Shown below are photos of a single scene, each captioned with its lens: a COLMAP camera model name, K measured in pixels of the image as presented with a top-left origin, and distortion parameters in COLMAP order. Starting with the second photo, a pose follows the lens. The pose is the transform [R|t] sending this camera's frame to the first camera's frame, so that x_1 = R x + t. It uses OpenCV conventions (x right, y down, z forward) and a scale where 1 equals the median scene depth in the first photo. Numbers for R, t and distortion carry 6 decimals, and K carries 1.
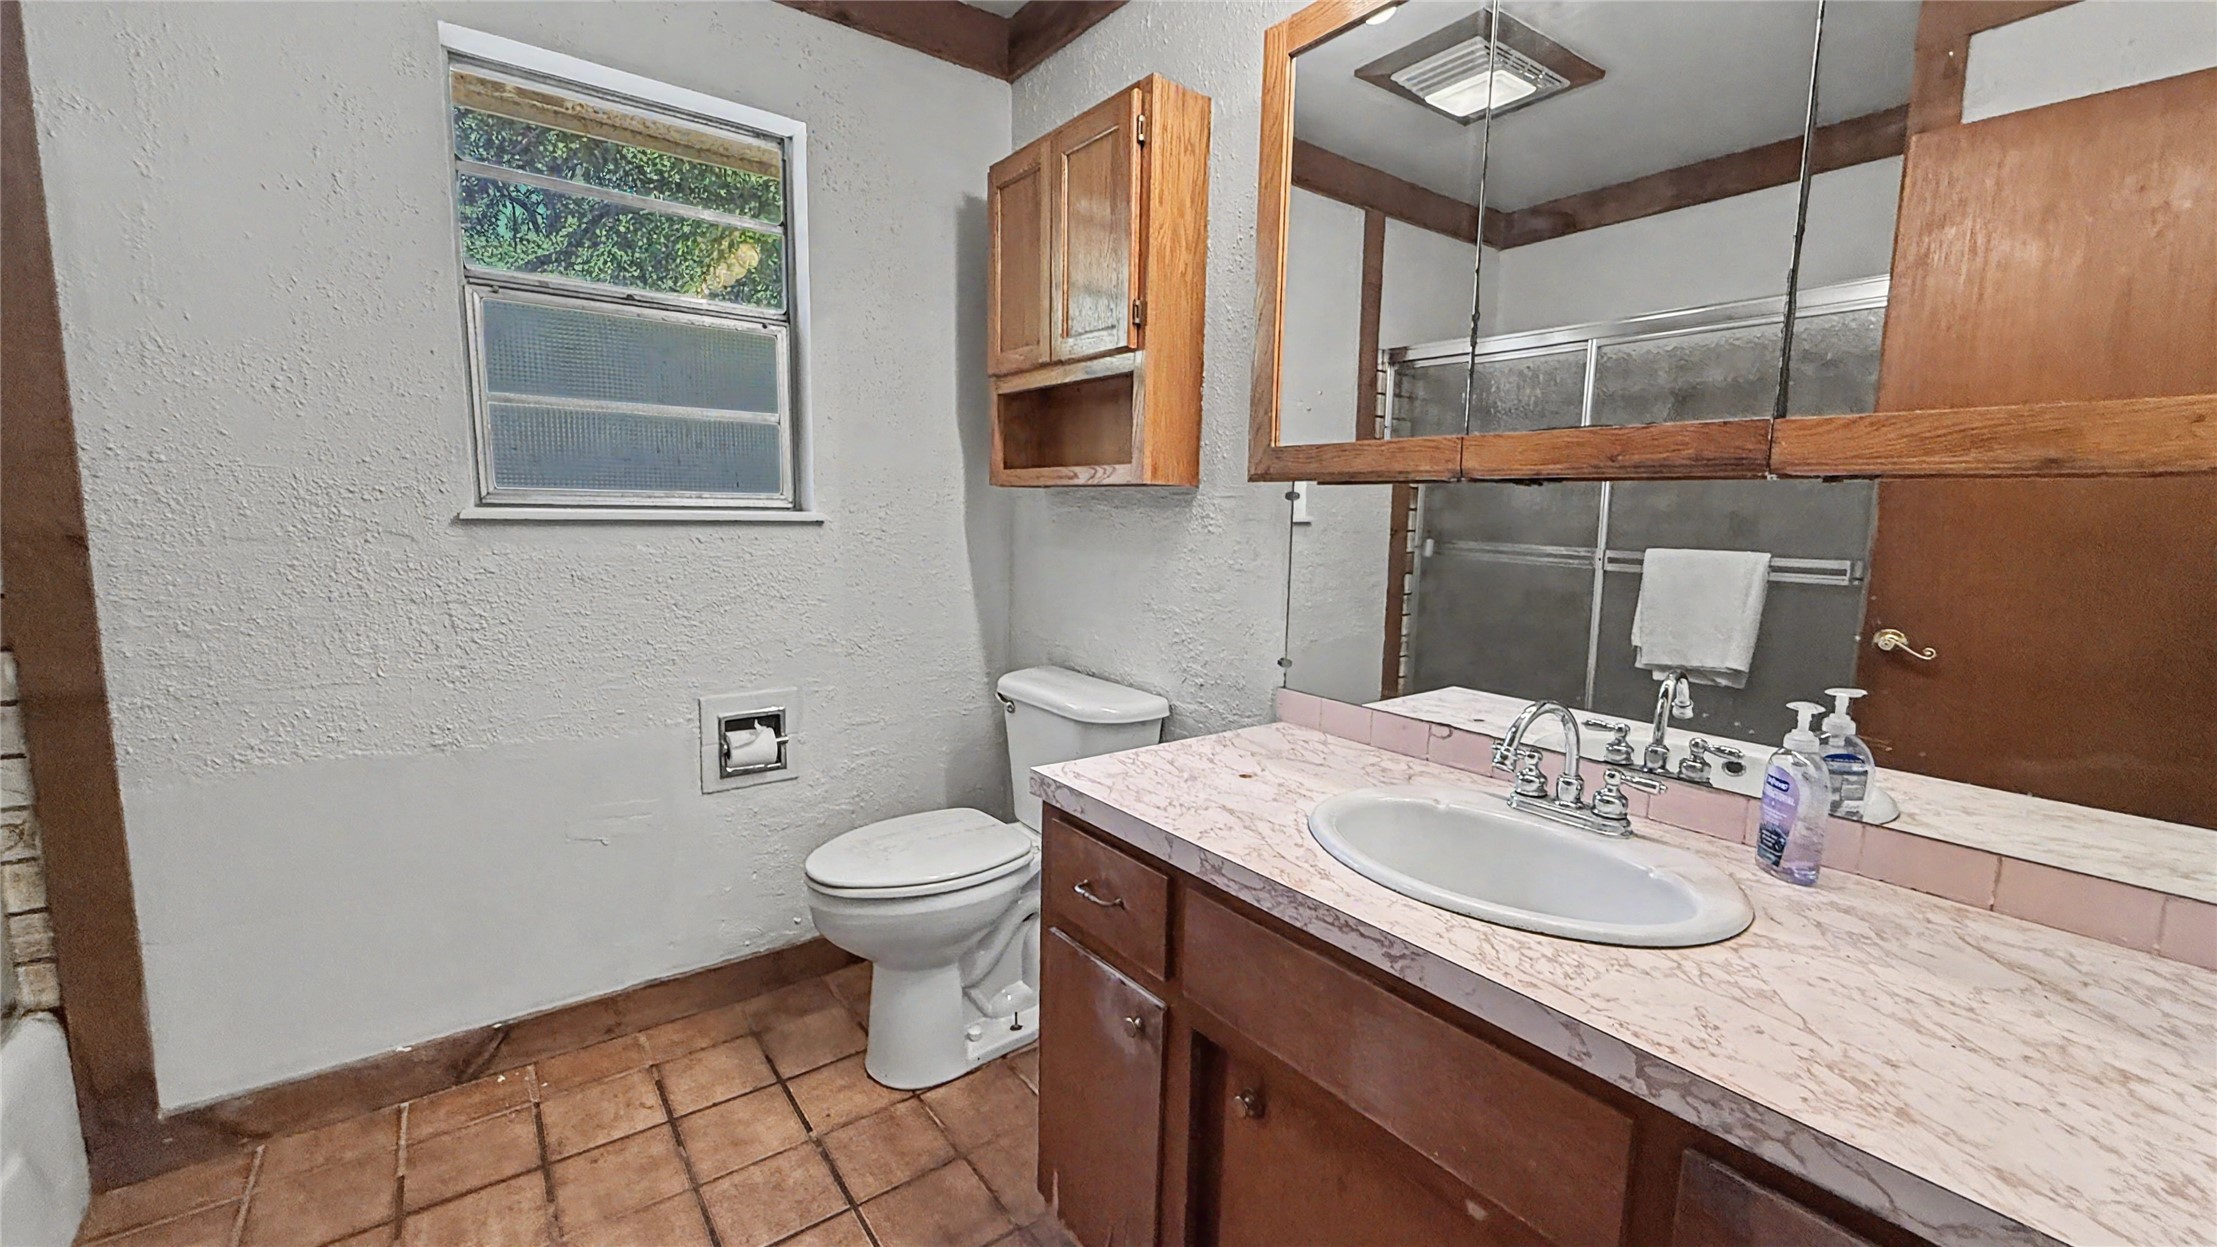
lens RADIAL K [[888.5, 0, 1108.5], [0, 888.5, 623.5], [0, 0, 1]] dist [0.001335, 0.000163]
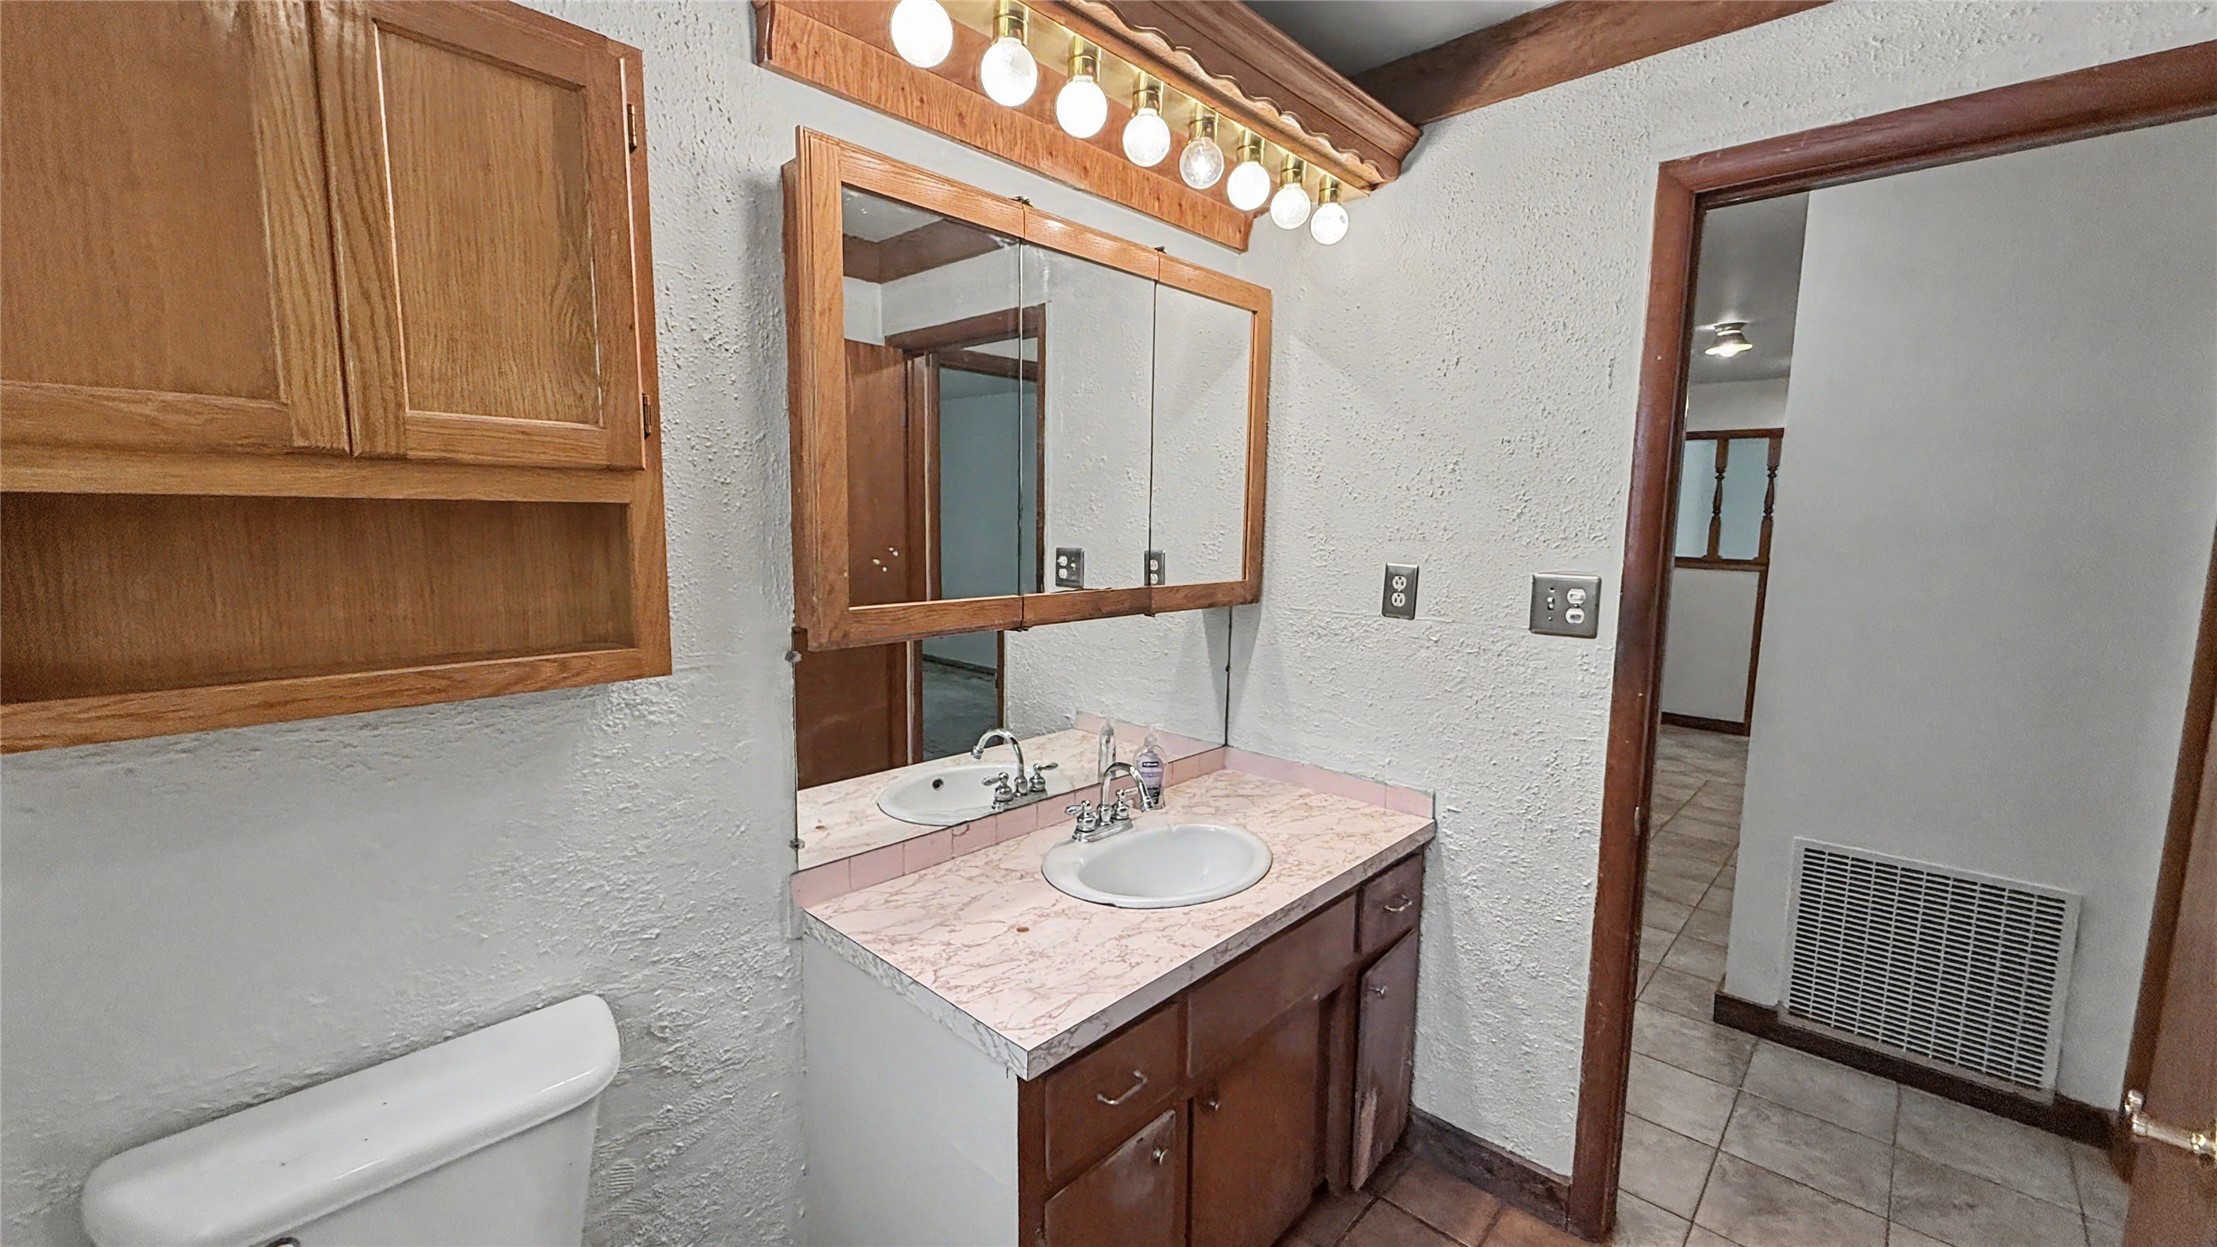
lens RADIAL K [[888.5, 0, 1108.5], [0, 888.5, 623.5], [0, 0, 1]] dist [0.001335, 0.000163]
pose [[-0.171016, -0.139920, 0.975283, -0.848843], [0.108032, 0.981234, 0.159717, -0.345959], [-0.979328, 0.132675, -0.152690, 1.018955]]
